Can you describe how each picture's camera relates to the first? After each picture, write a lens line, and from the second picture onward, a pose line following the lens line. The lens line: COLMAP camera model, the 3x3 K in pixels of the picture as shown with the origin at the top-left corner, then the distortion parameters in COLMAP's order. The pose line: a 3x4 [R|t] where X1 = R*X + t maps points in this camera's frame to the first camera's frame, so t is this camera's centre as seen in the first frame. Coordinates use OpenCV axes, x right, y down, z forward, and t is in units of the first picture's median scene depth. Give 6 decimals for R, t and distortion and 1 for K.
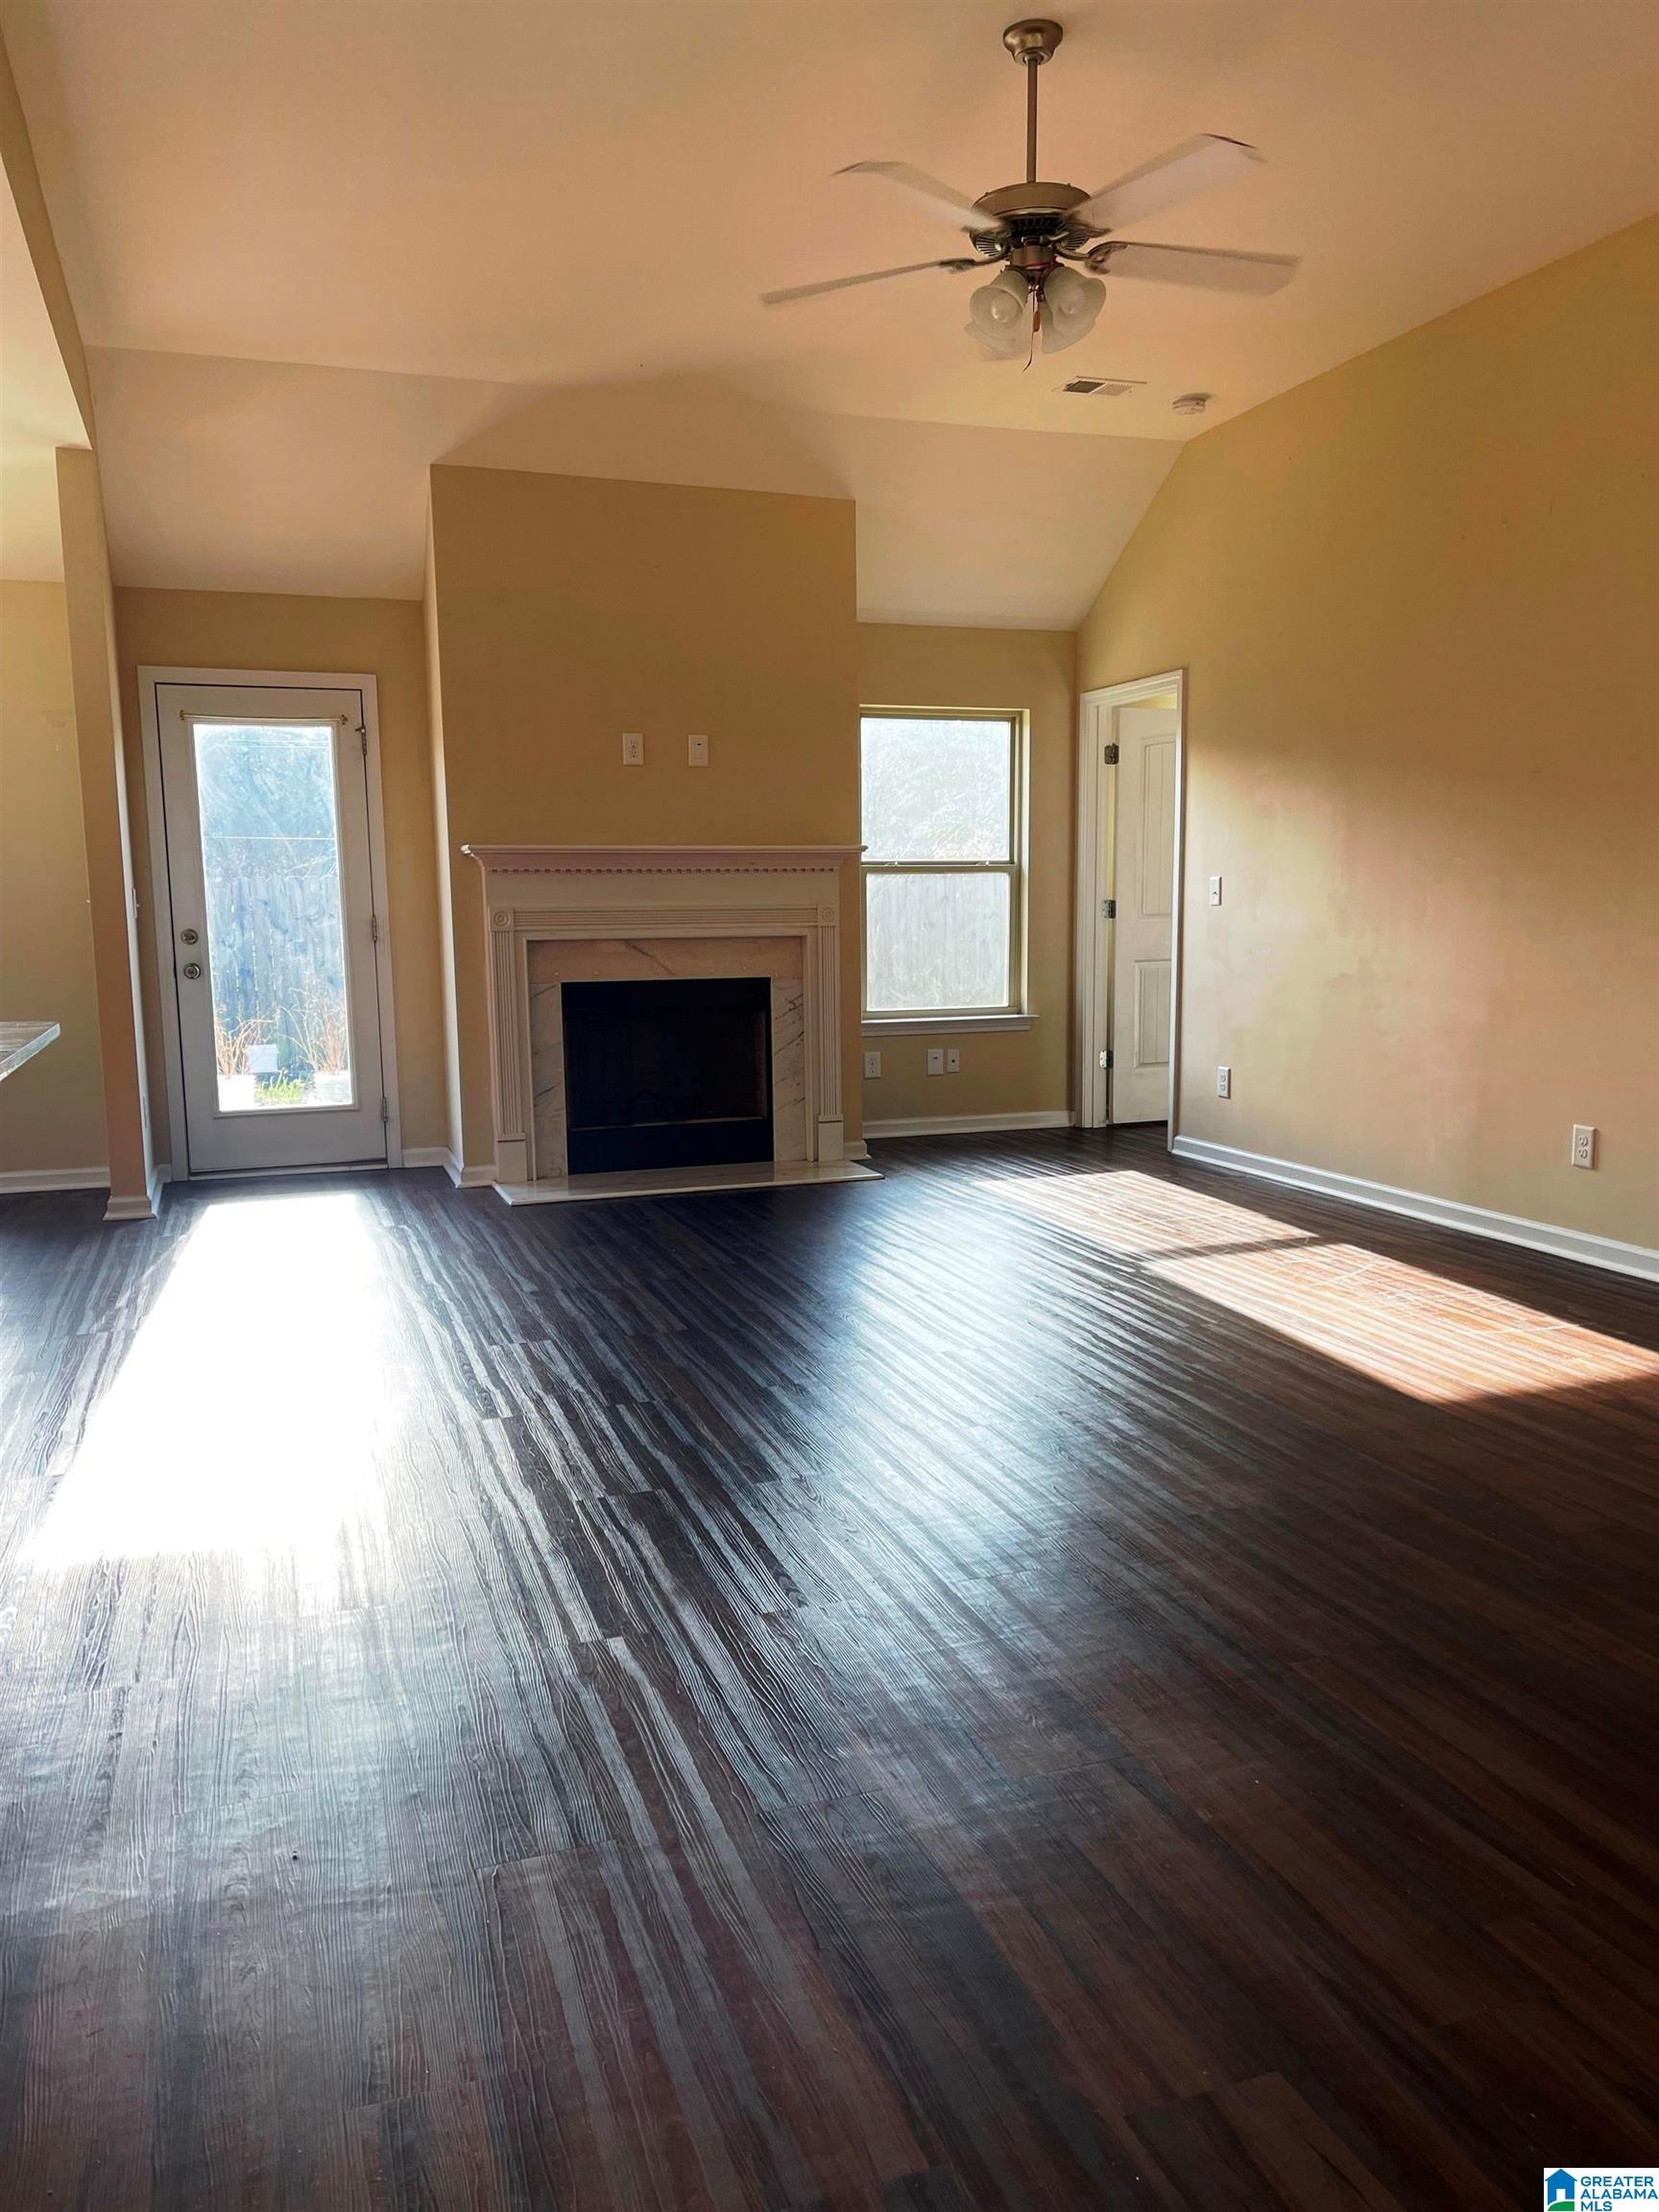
lens RADIAL K [[1687.4, 0, 829.6], [0, 1687.4, 1127.2], [0, 0, 1]] dist [0.032854, -0.026210]
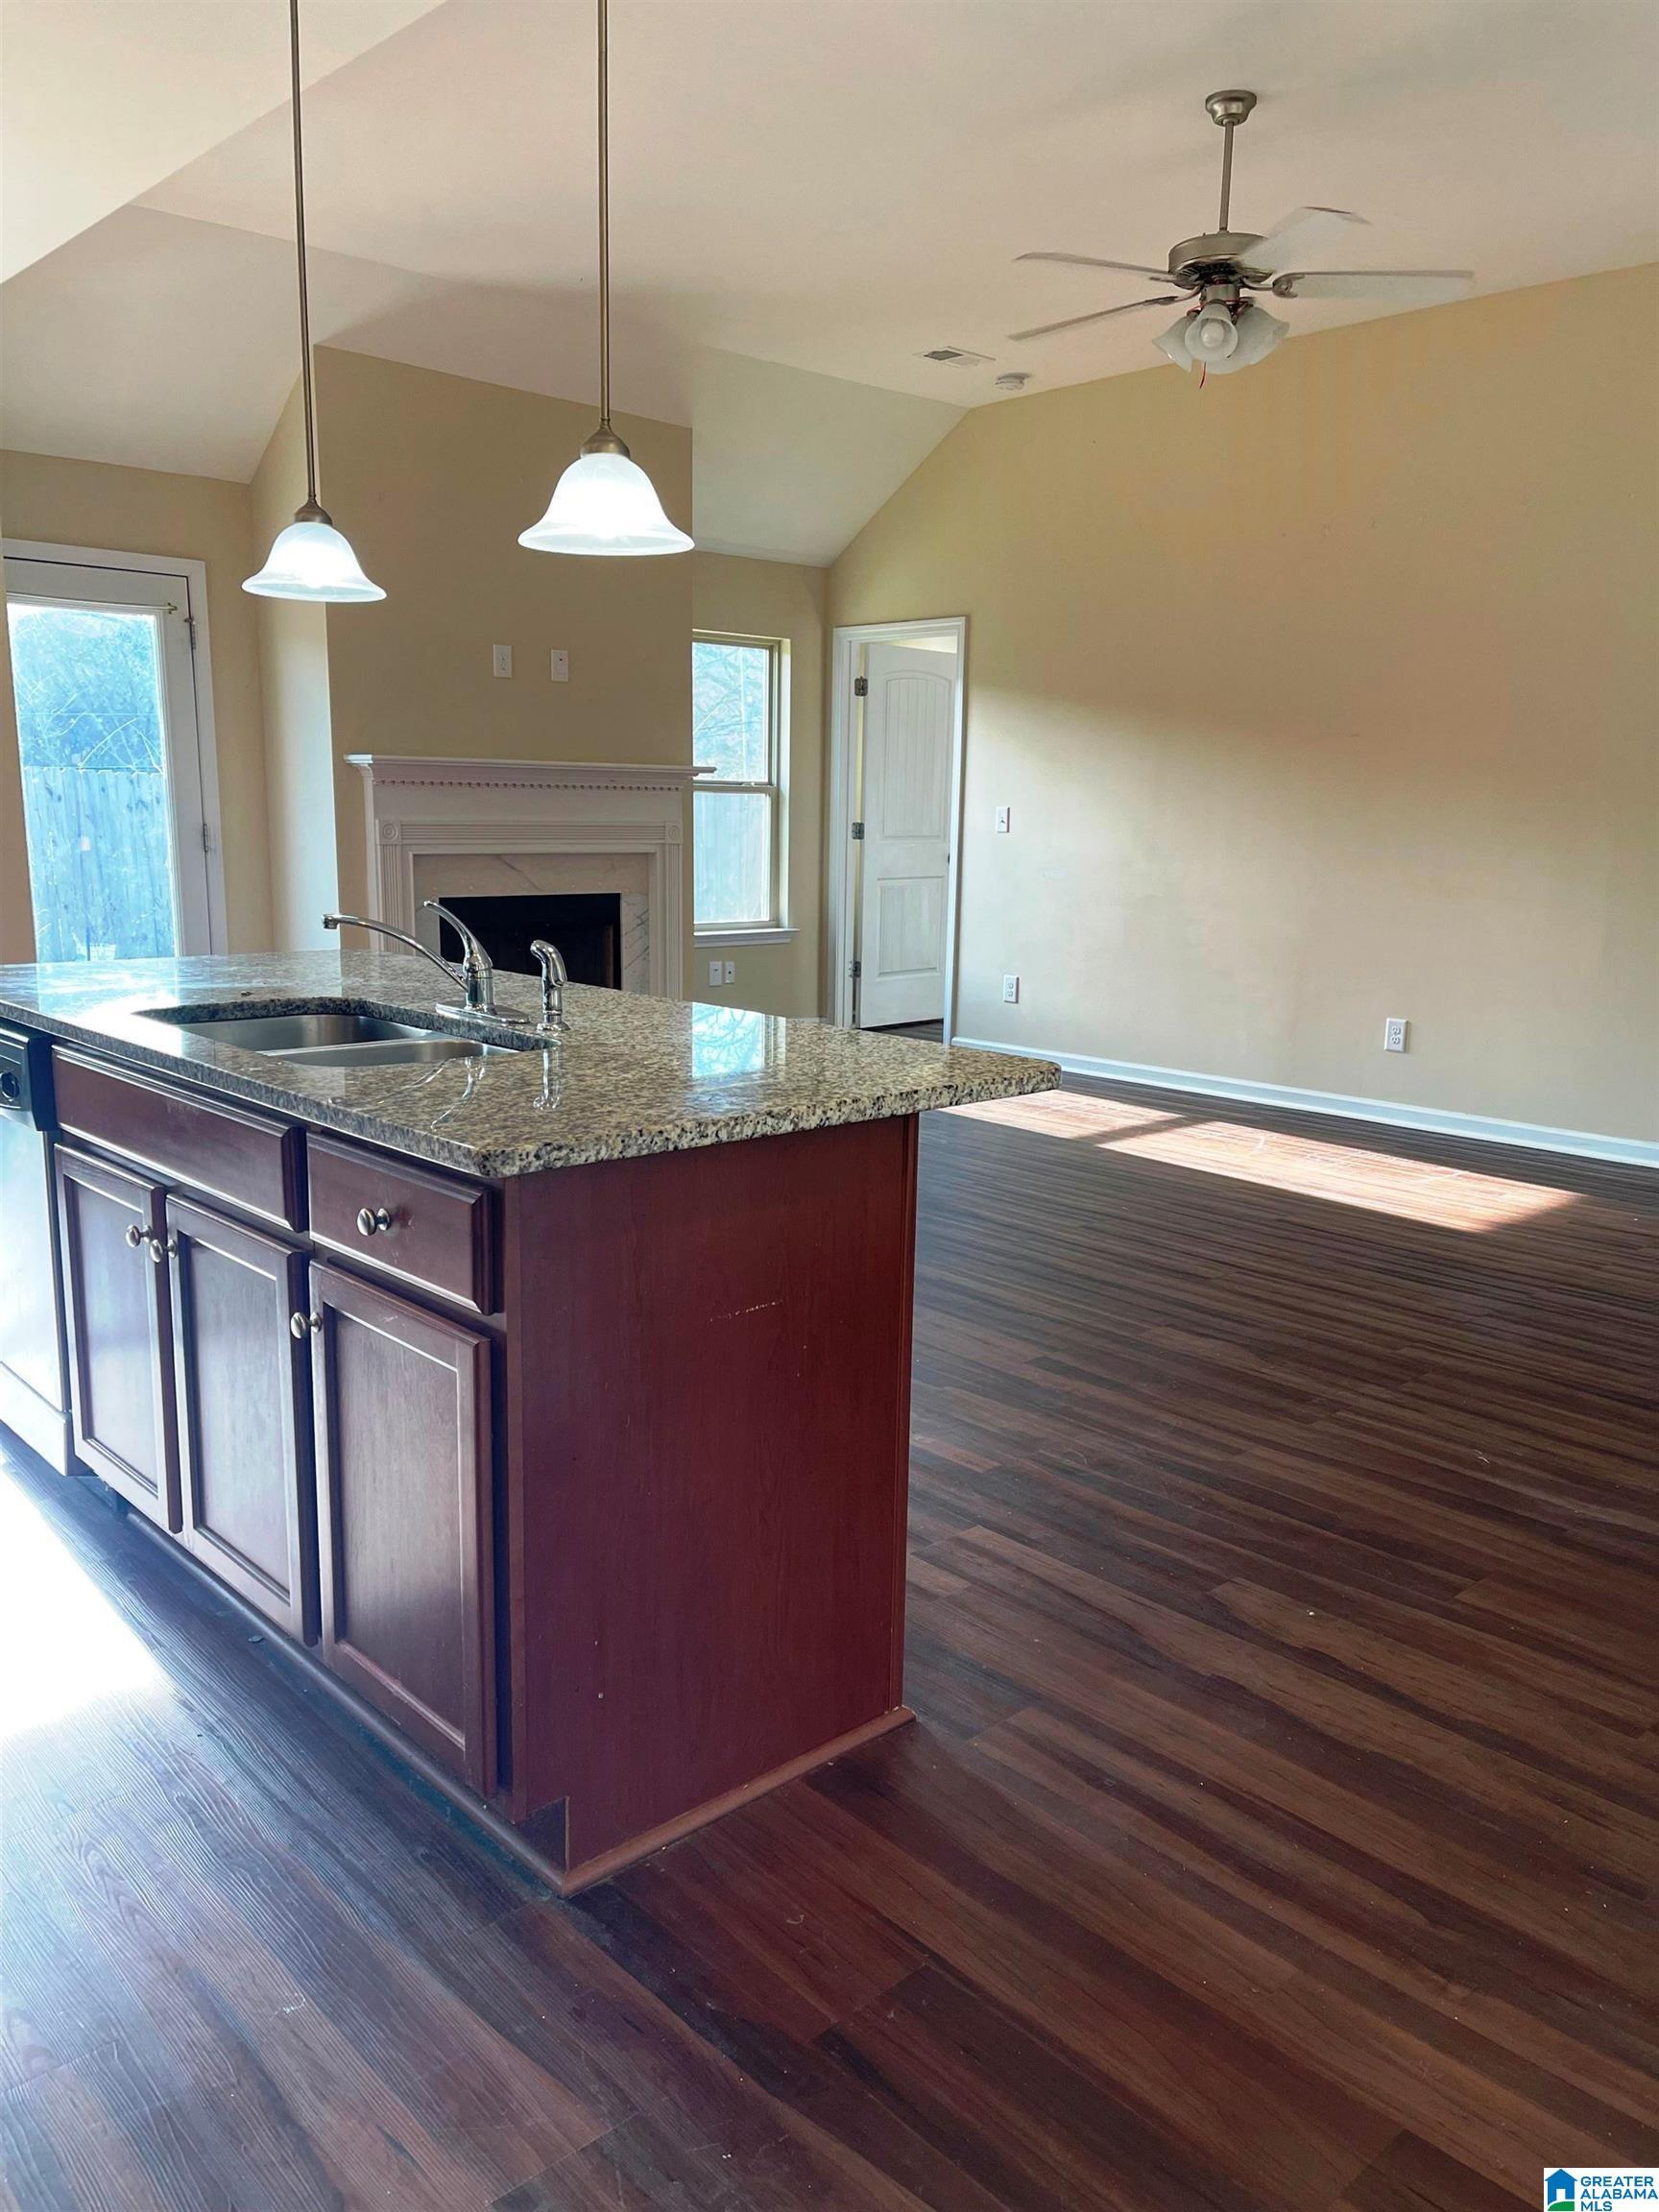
lens RADIAL K [[1687.4, 0, 852.1], [0, 1687.4, 1124.8], [0, 0, 1]] dist [0.032854, -0.026210]
pose [[0.917070, -0.048150, 0.395809, -0.300831], [0.026541, 0.997852, 0.059895, -0.005856], [-0.397843, -0.044423, 0.916377, -0.003471]]
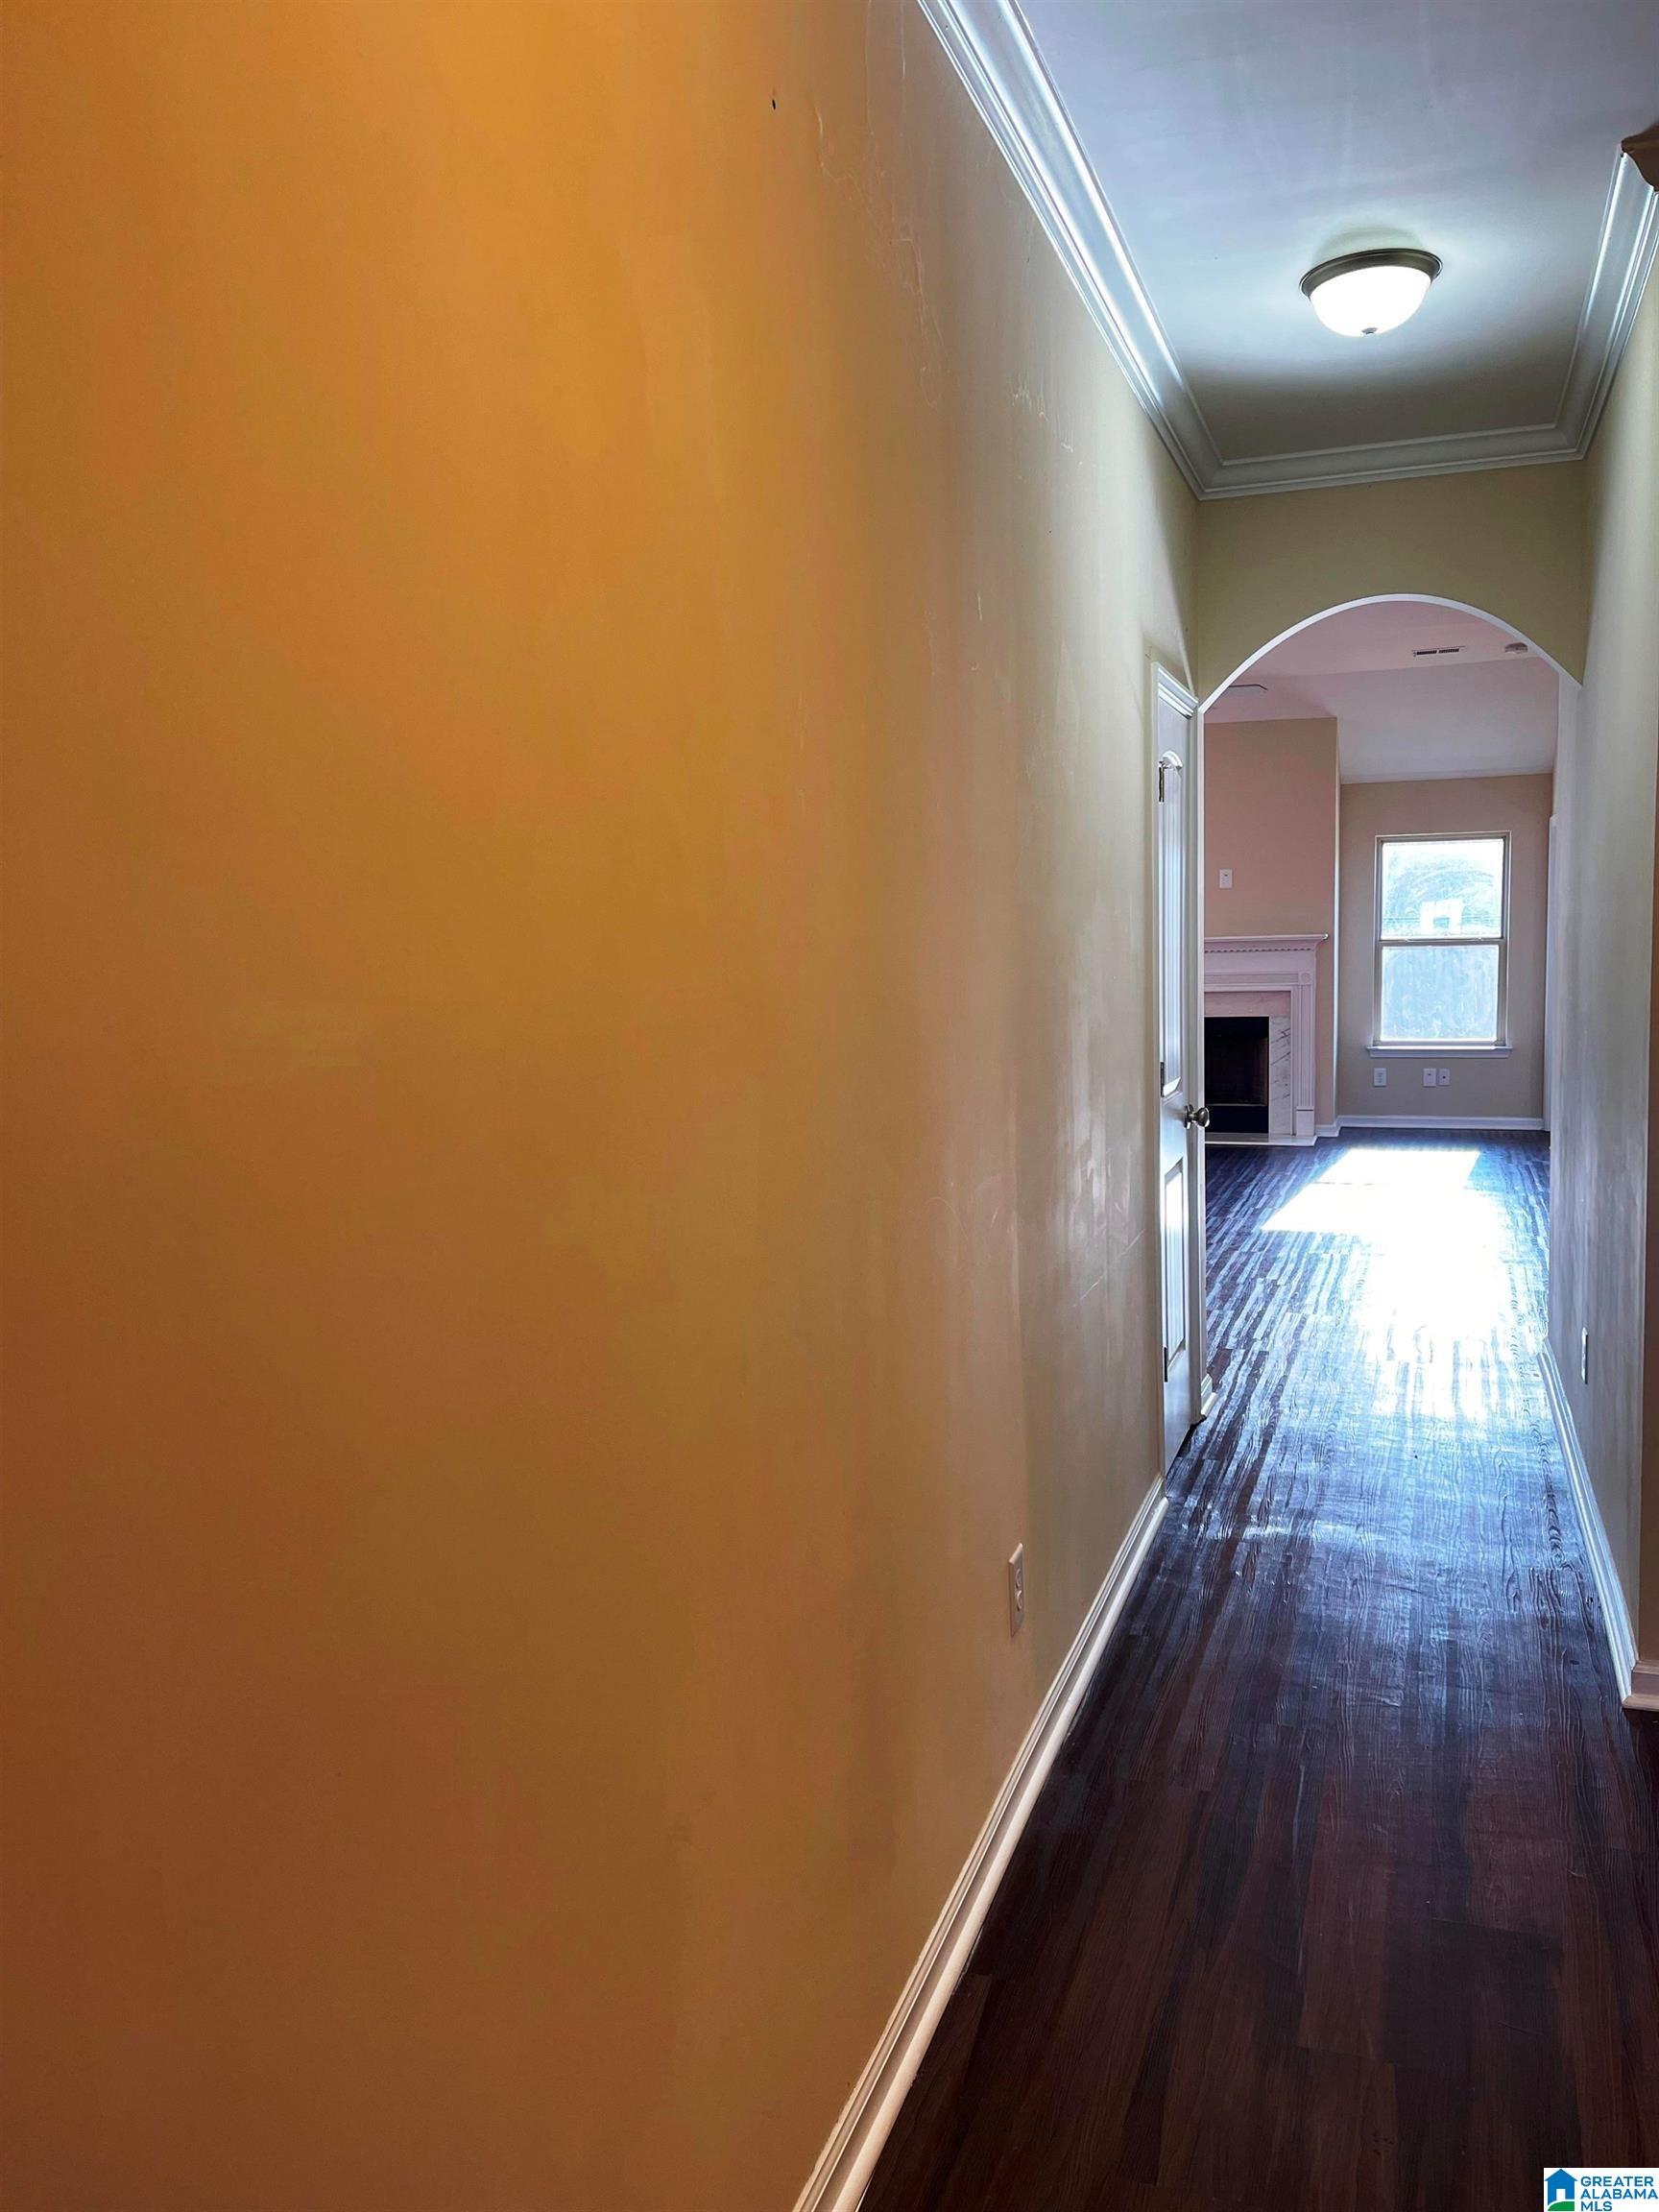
lens RADIAL K [[1687.4, 0, 836.8], [0, 1687.4, 1098.8], [0, 0, 1]] dist [0.032854, -0.026210]
pose [[0.786724, 0.052322, -0.615084, 0.592703], [-0.068965, 0.997613, -0.003347, 0.020475], [0.613441, 0.045052, 0.788455, -0.475017]]
